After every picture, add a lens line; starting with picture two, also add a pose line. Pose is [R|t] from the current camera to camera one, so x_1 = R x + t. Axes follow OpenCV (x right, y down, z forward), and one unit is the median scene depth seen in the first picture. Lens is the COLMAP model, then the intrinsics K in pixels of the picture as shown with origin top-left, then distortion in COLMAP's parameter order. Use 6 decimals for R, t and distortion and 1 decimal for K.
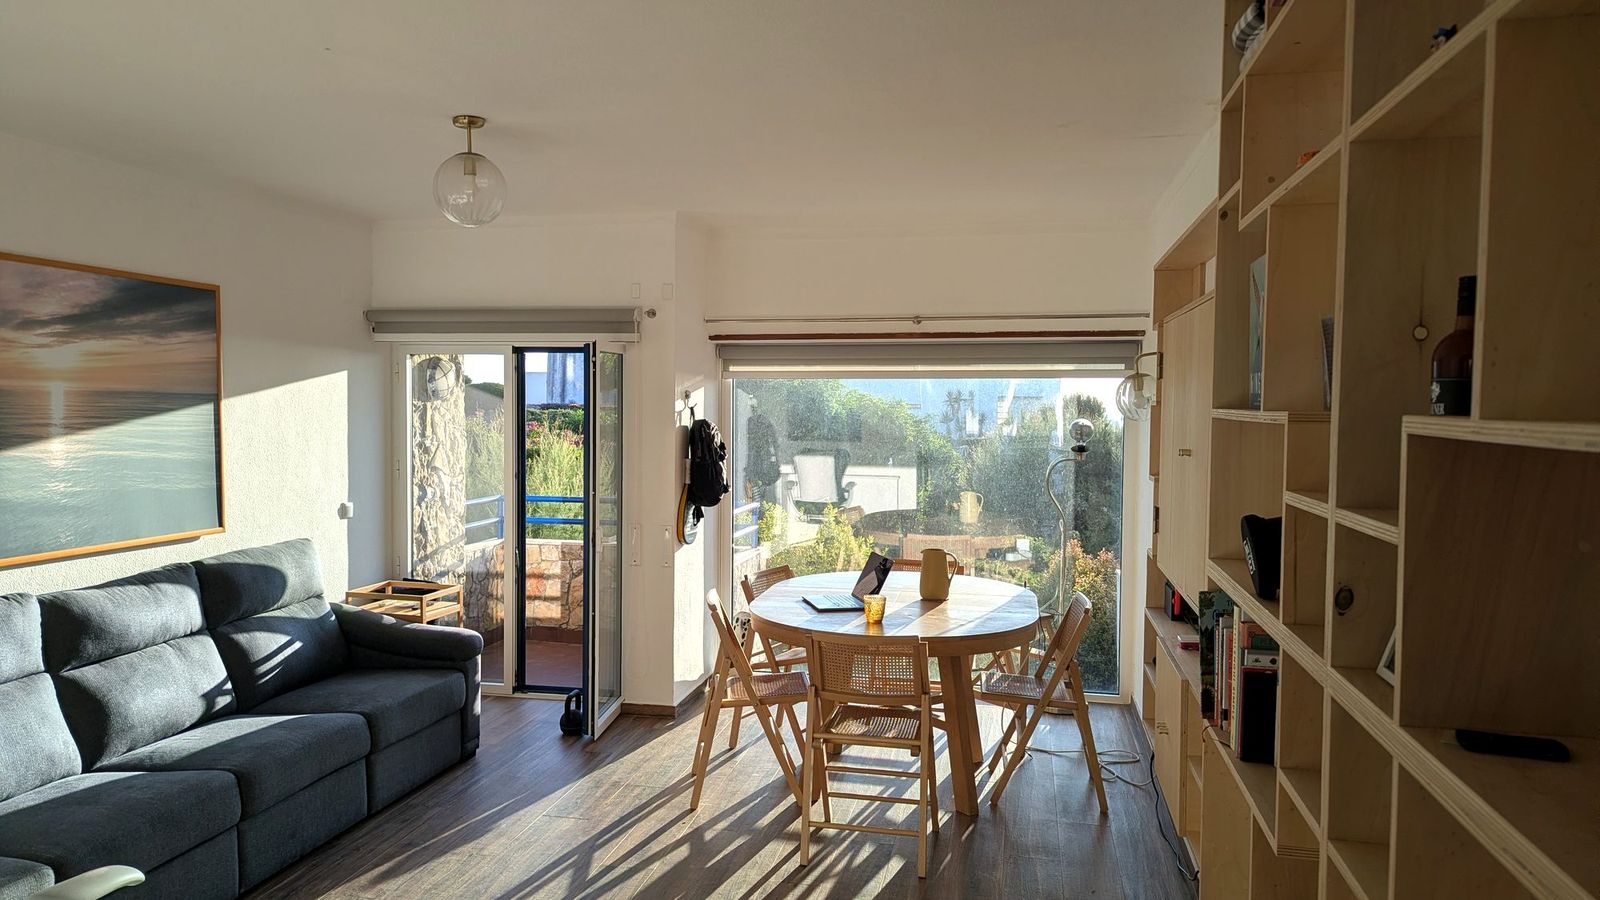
lens RADIAL K [[1125.6, 0, 826.0], [0, 1125.6, 454.7], [0, 0, 1]] dist [0.000189, -0.001660]
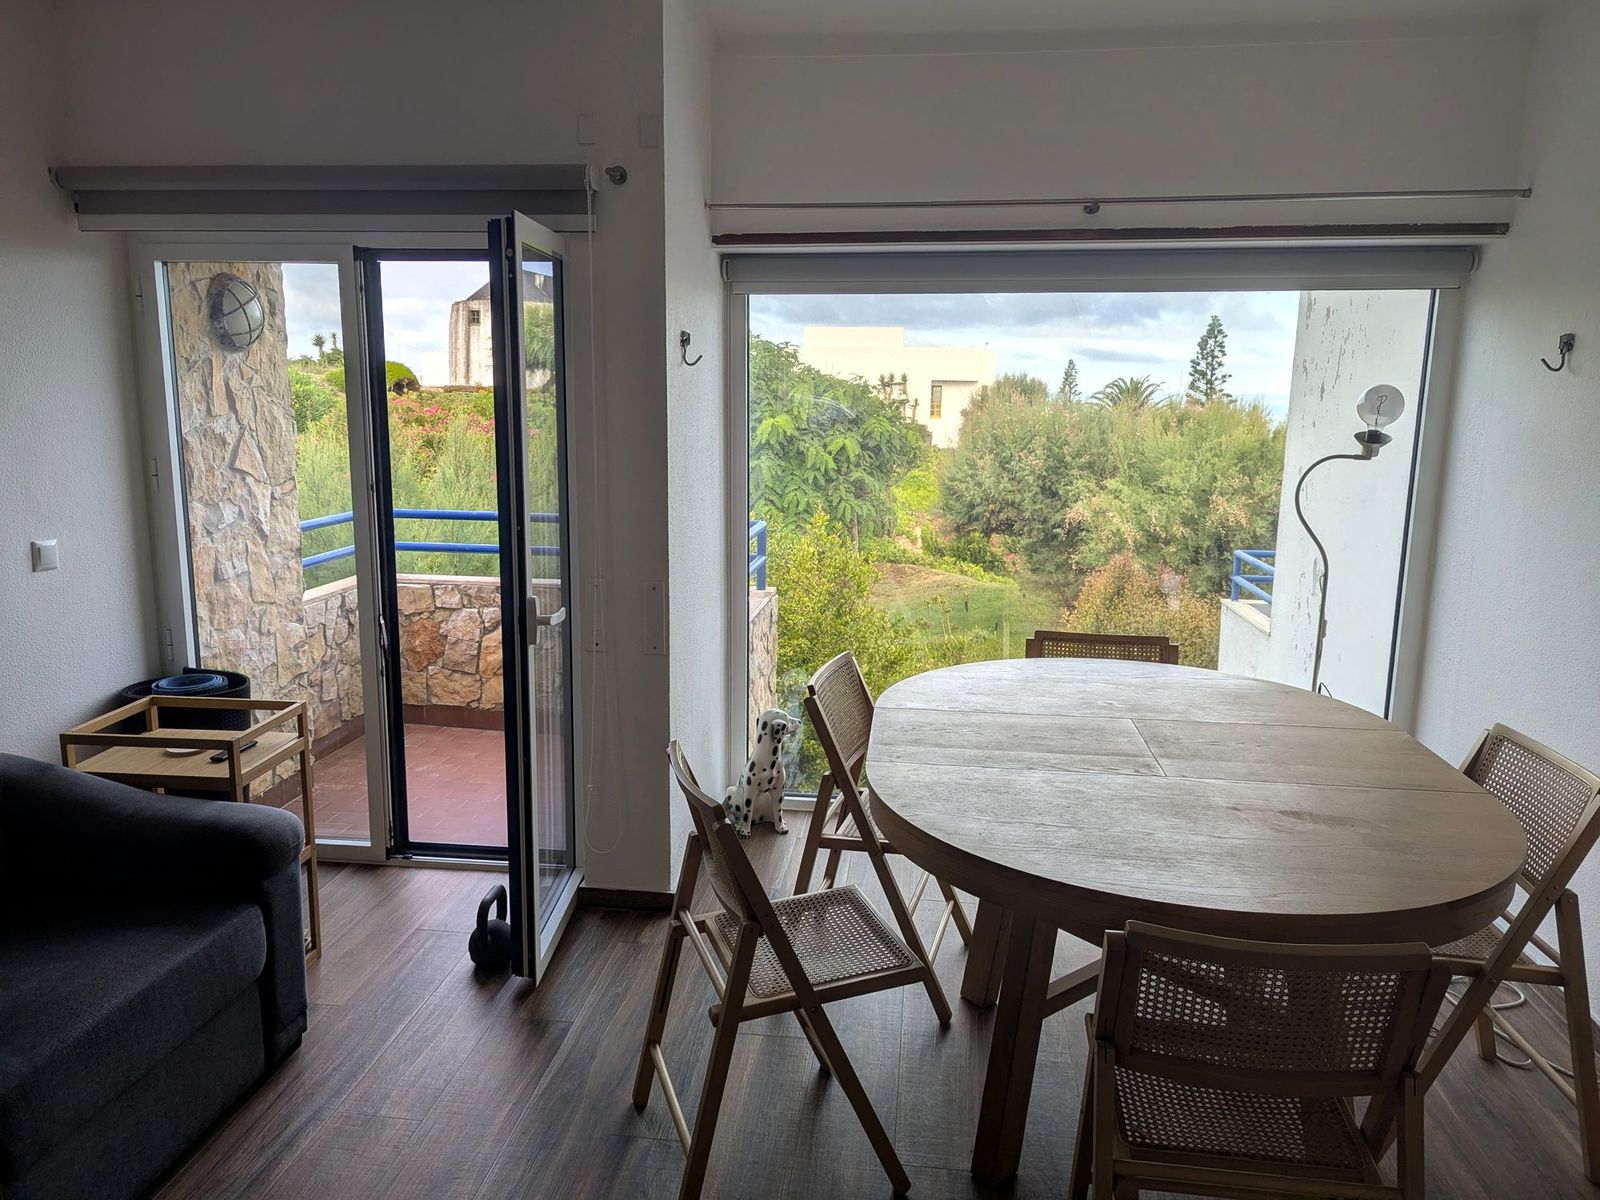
lens RADIAL K [[1128.0, 0, 800.4], [0, 1128.0, 586.9], [0, 0, 1]] dist [0.047938, -0.037954]
pose [[0.998701, -0.007477, 0.050399, -0.085920], [0.000980, 0.991809, 0.127725, -0.003675], [-0.050941, -0.127510, 0.990528, 0.393077]]
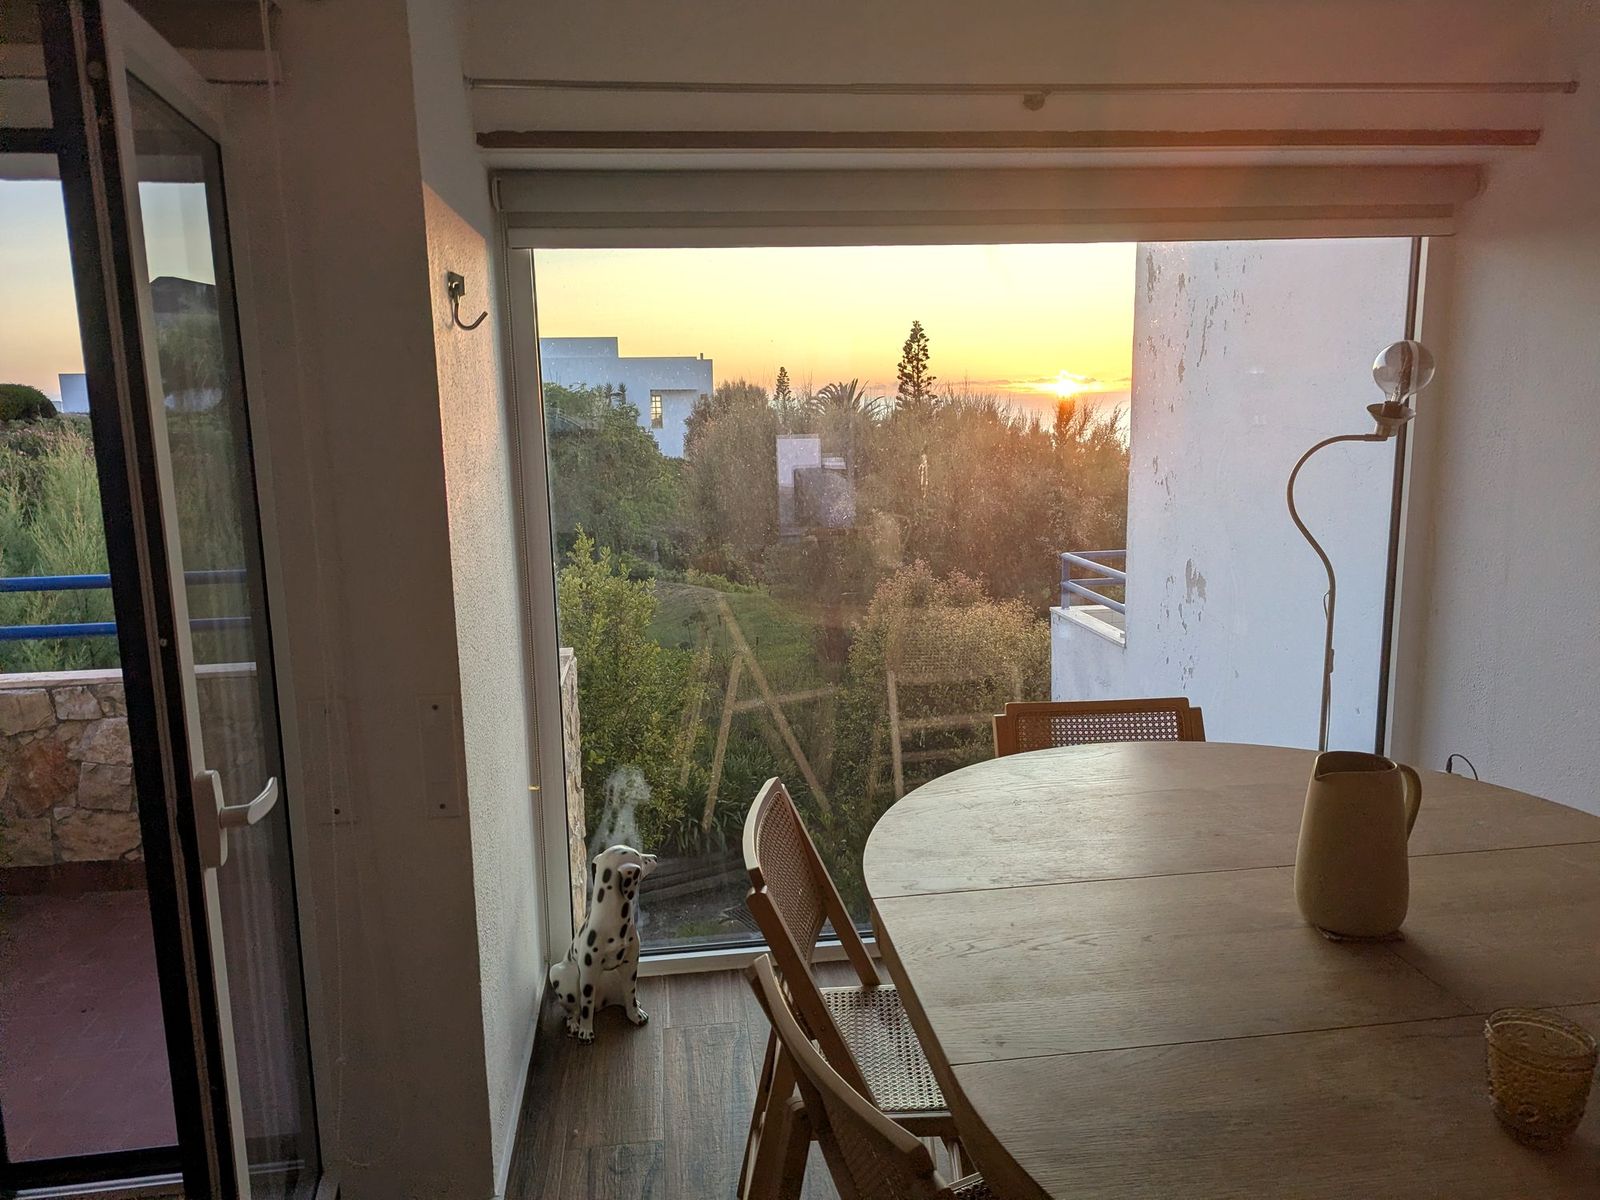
lens RADIAL K [[1128.0, 0, 800.4], [0, 1128.0, 586.9], [0, 0, 1]] dist [0.047938, -0.037954]
pose [[0.954830, -0.079022, 0.286453, -0.116221], [0.044845, 0.991271, 0.123976, -0.002300], [-0.293750, -0.105530, 0.950039, 0.582639]]
